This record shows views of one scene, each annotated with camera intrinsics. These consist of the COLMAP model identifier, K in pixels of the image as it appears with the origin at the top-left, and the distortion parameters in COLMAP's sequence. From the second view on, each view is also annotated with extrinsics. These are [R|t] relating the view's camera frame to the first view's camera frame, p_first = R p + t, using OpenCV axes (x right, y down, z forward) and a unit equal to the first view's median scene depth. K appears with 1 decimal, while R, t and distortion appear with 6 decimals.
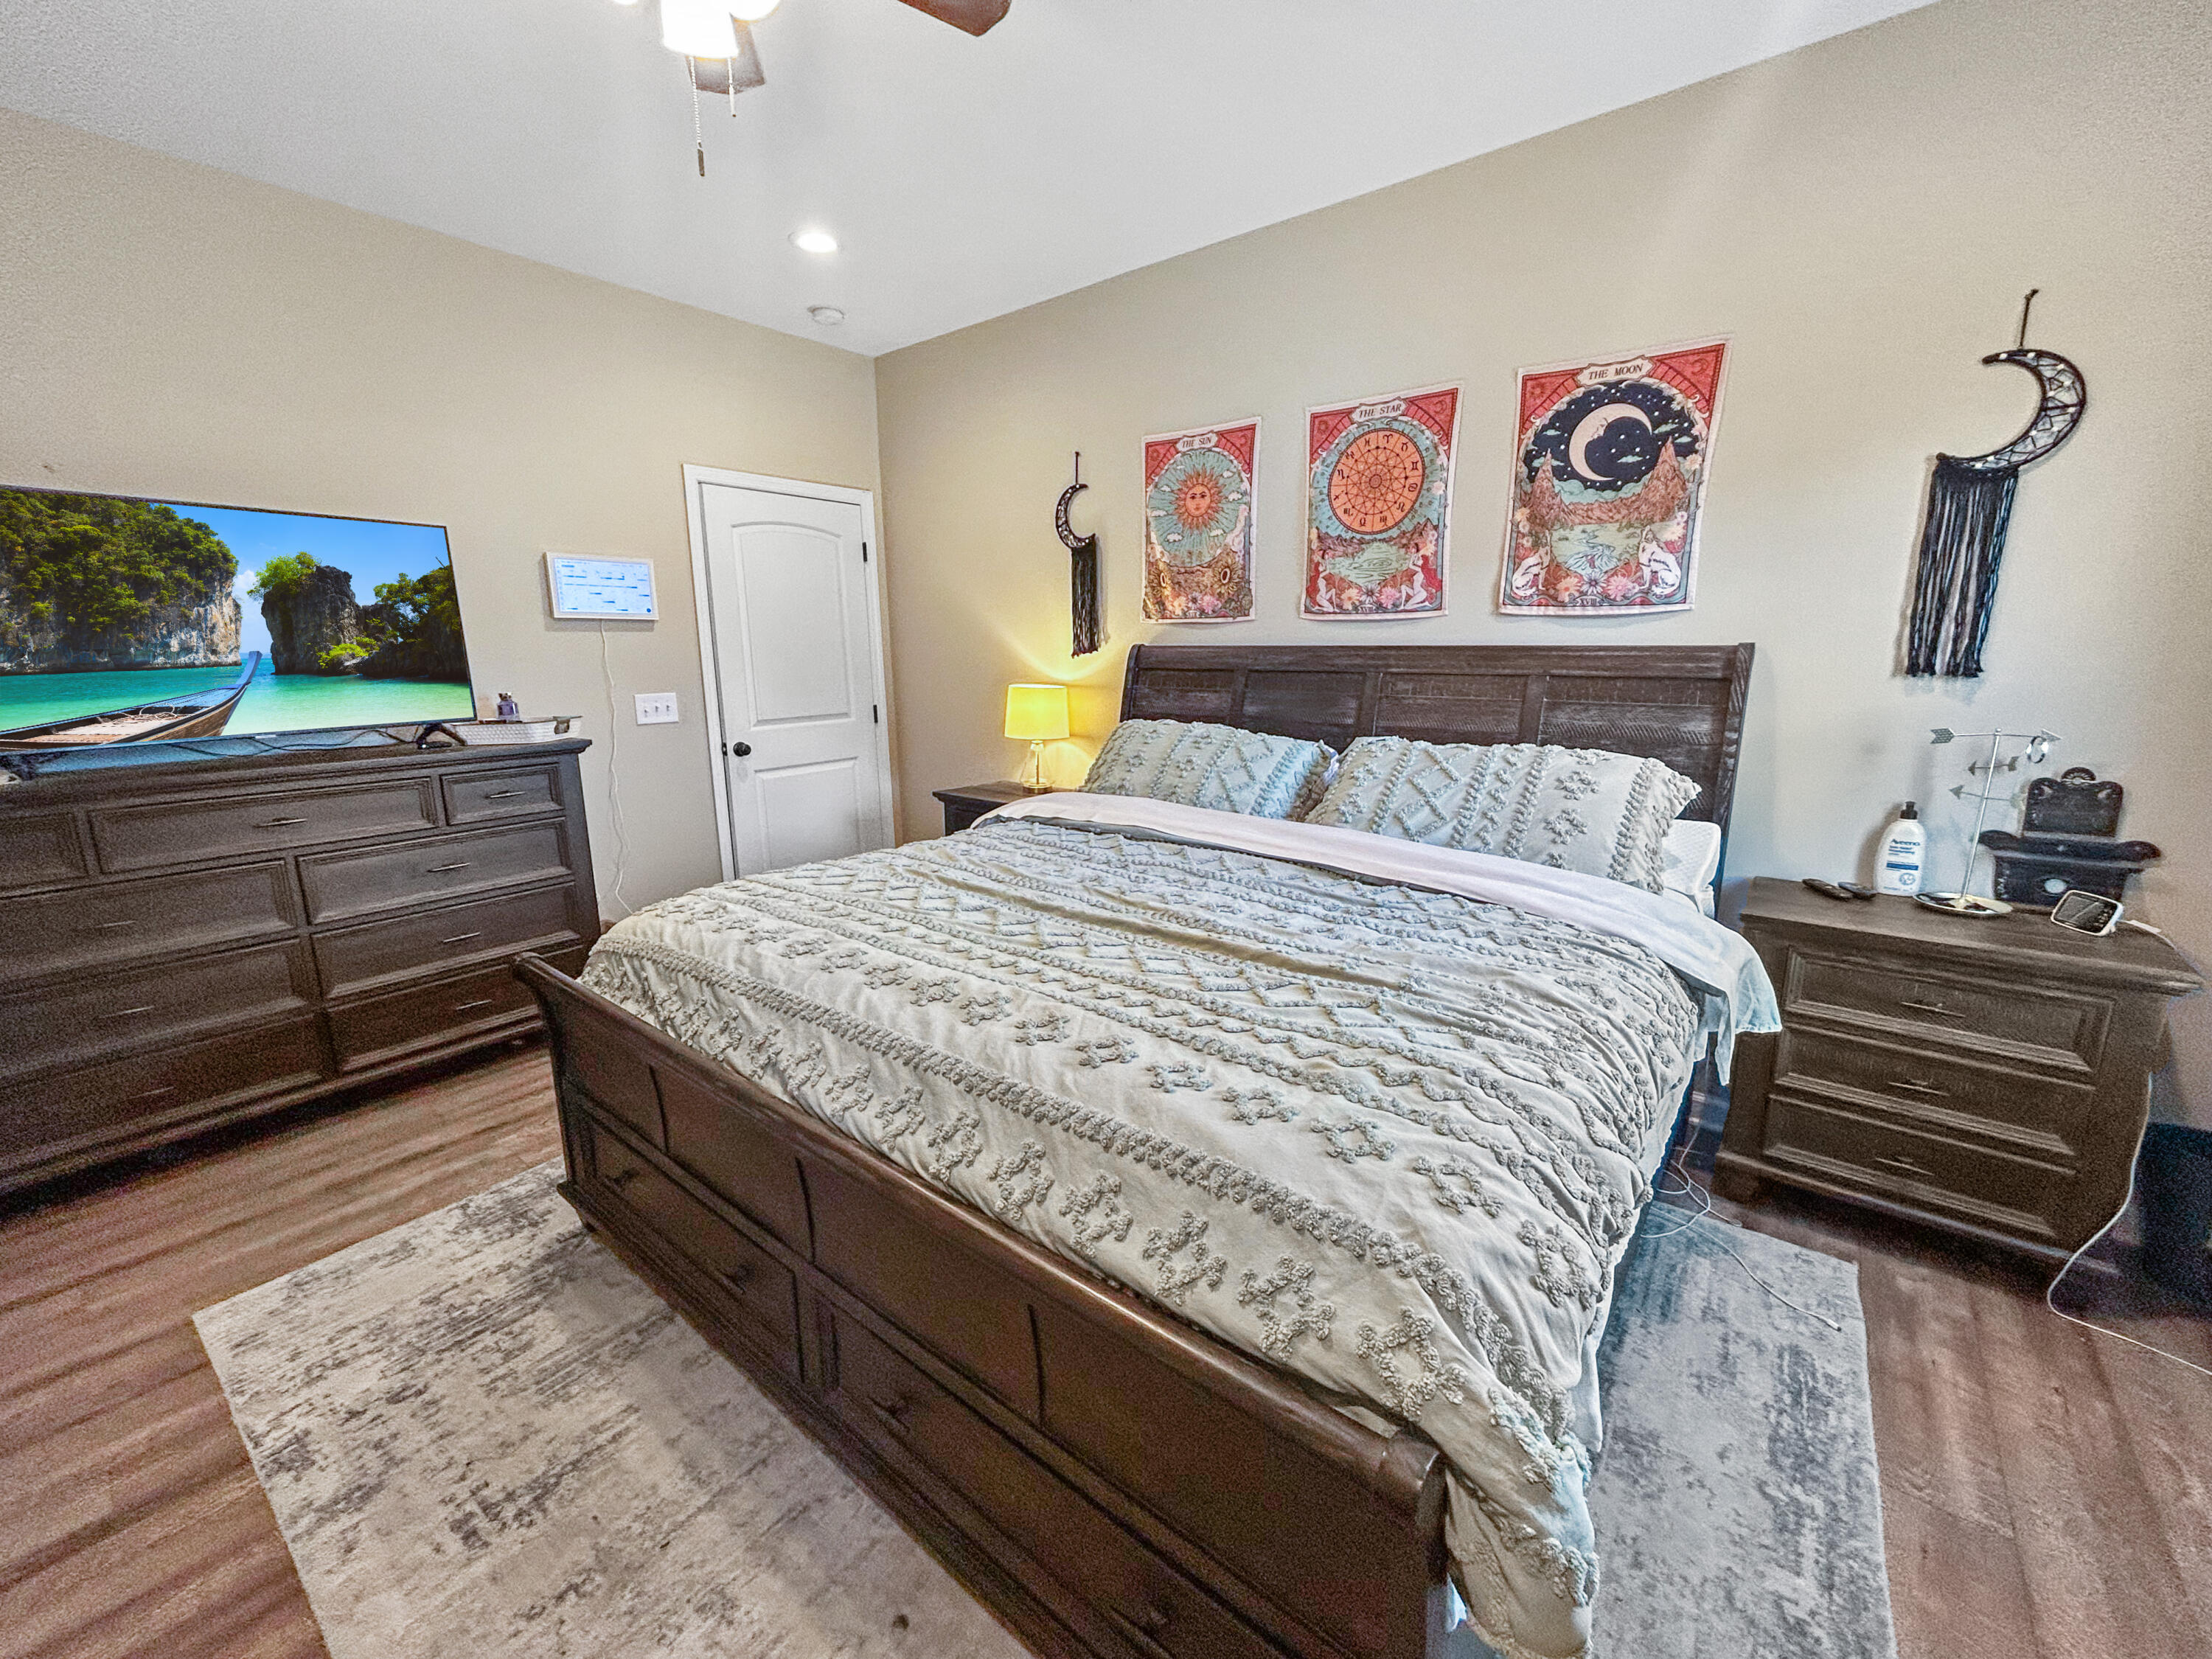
lens RADIAL K [[892.5, 0, 1103.6], [0, 892.5, 839.7], [0, 0, 1]] dist [-0.005039, 0.000345]
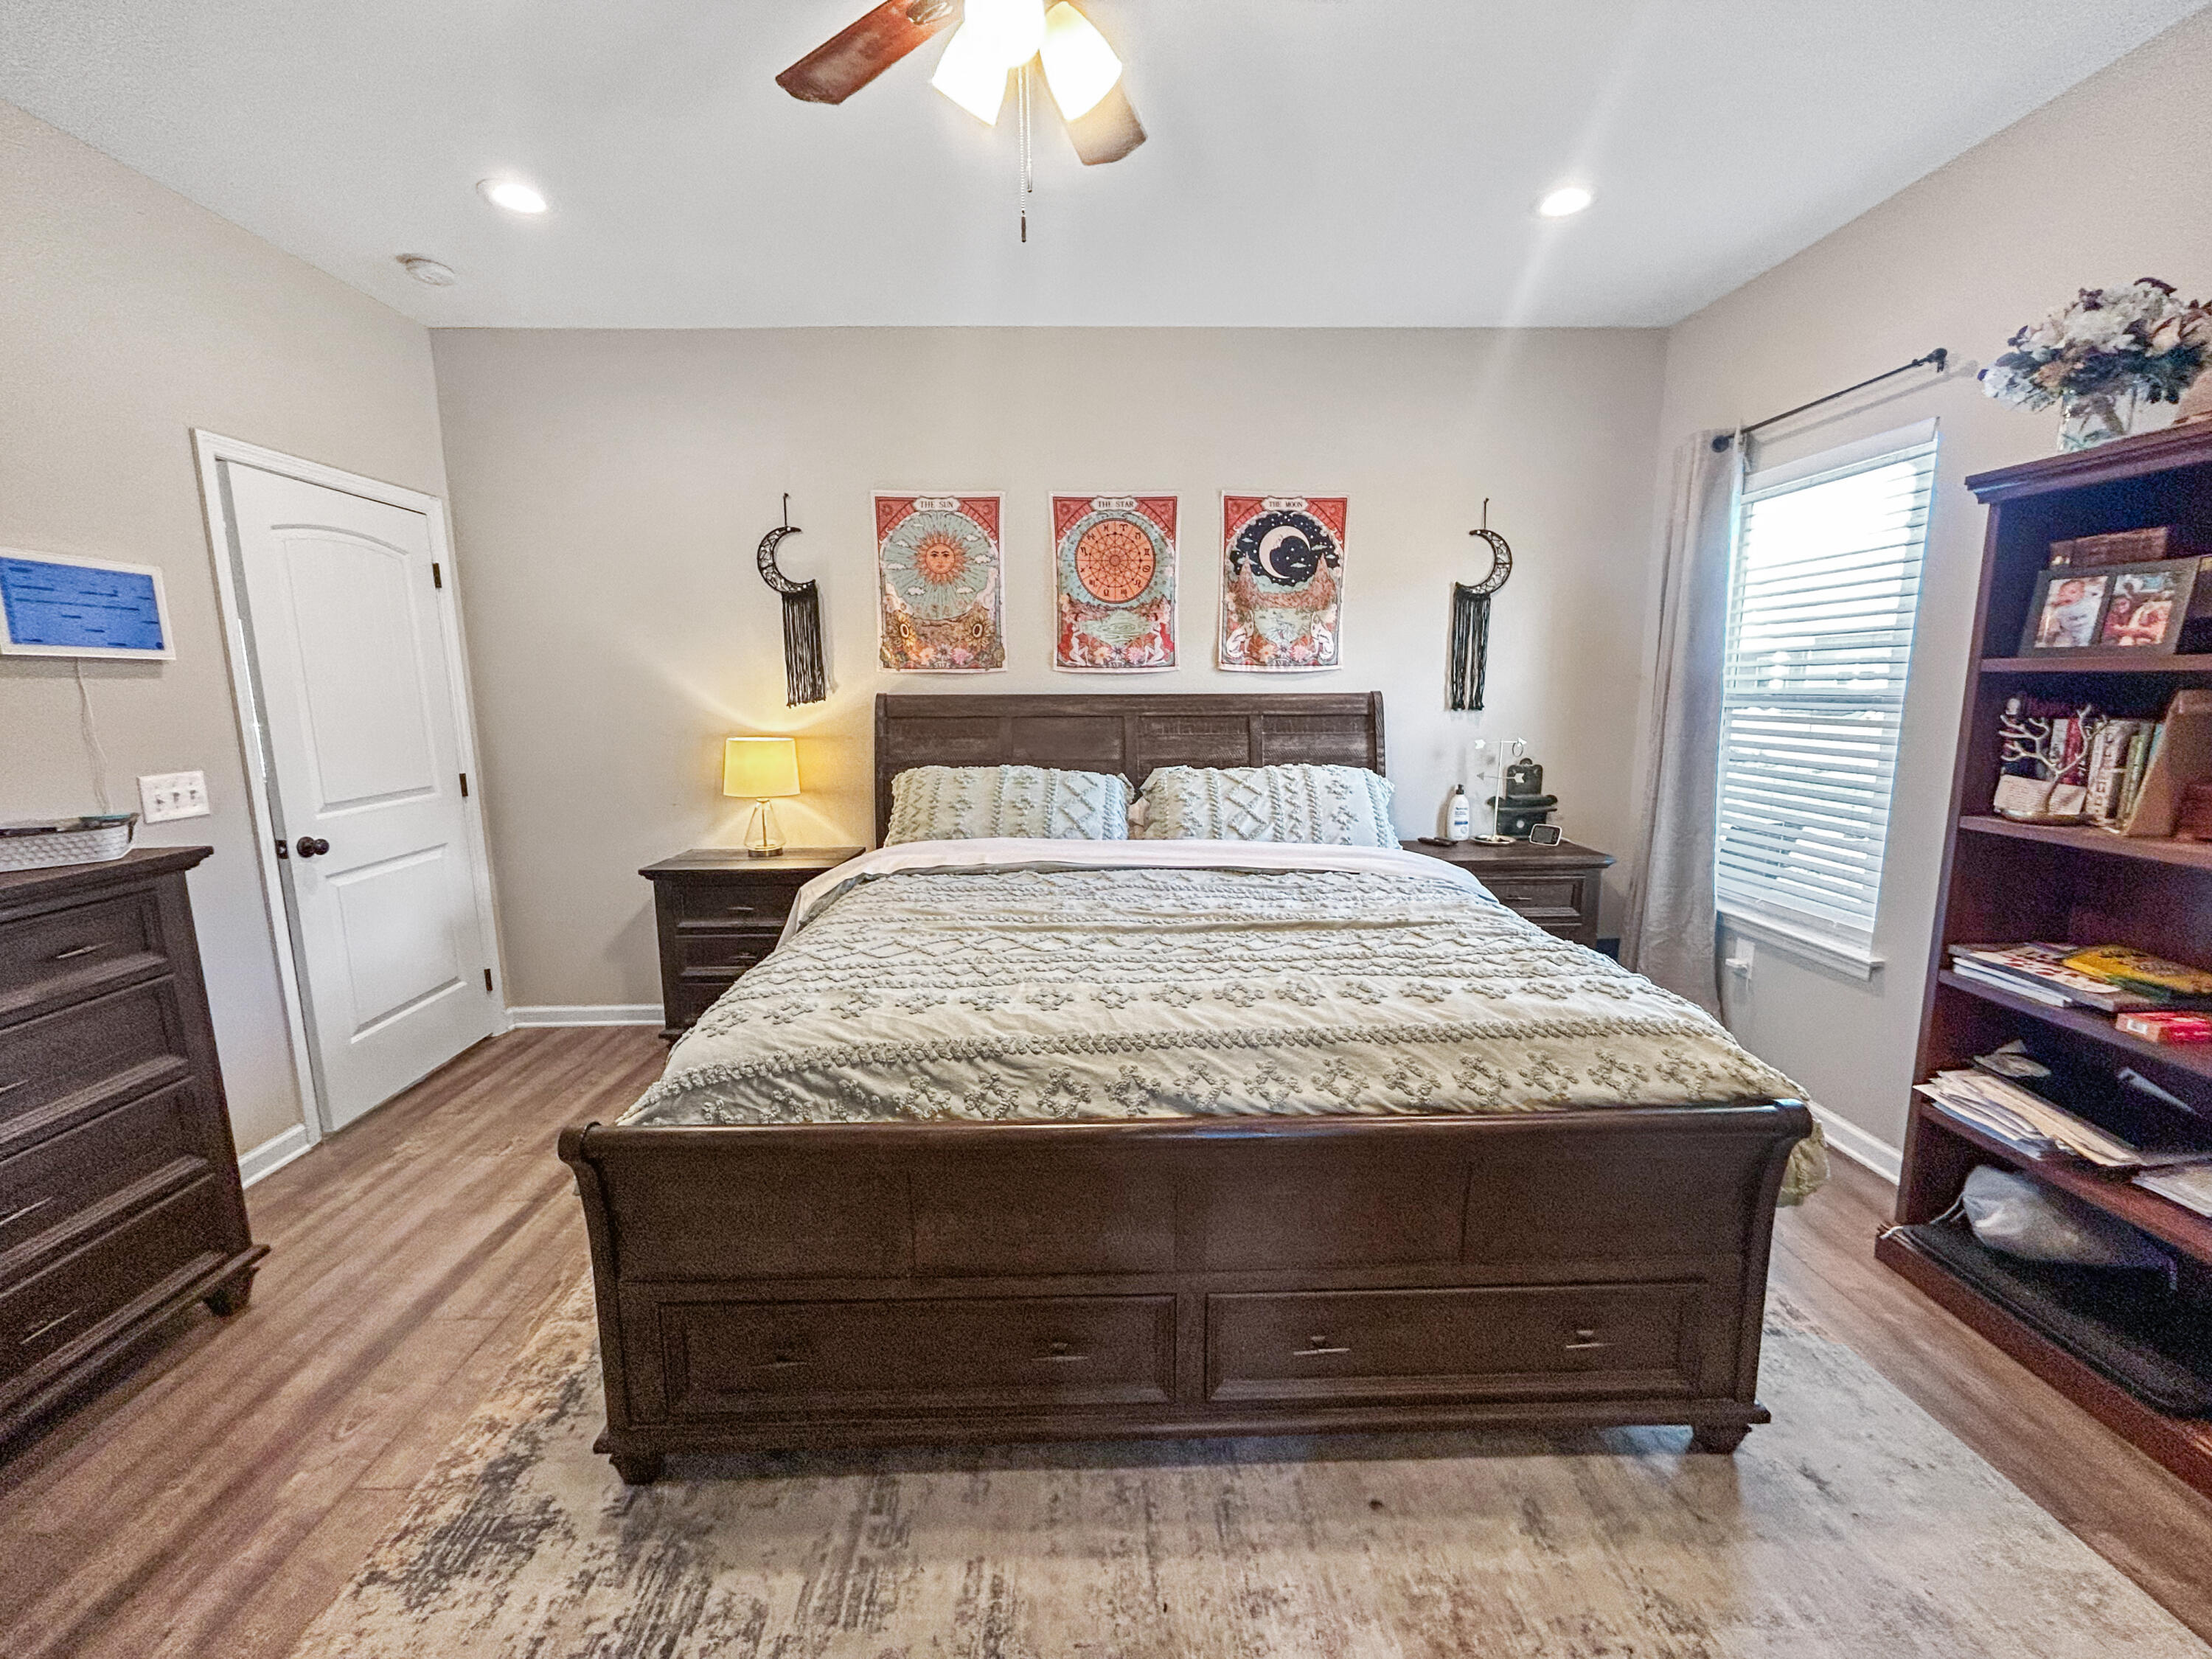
lens RADIAL K [[888.8, 0, 1116.1], [0, 888.8, 844.7], [0, 0, 1]] dist [-0.001512, -0.000029]
pose [[0.757030, -0.114486, 0.643271, -0.533357], [0.142358, 0.989778, 0.008622, -0.028552], [-0.637683, 0.085047, 0.765590, 0.105888]]
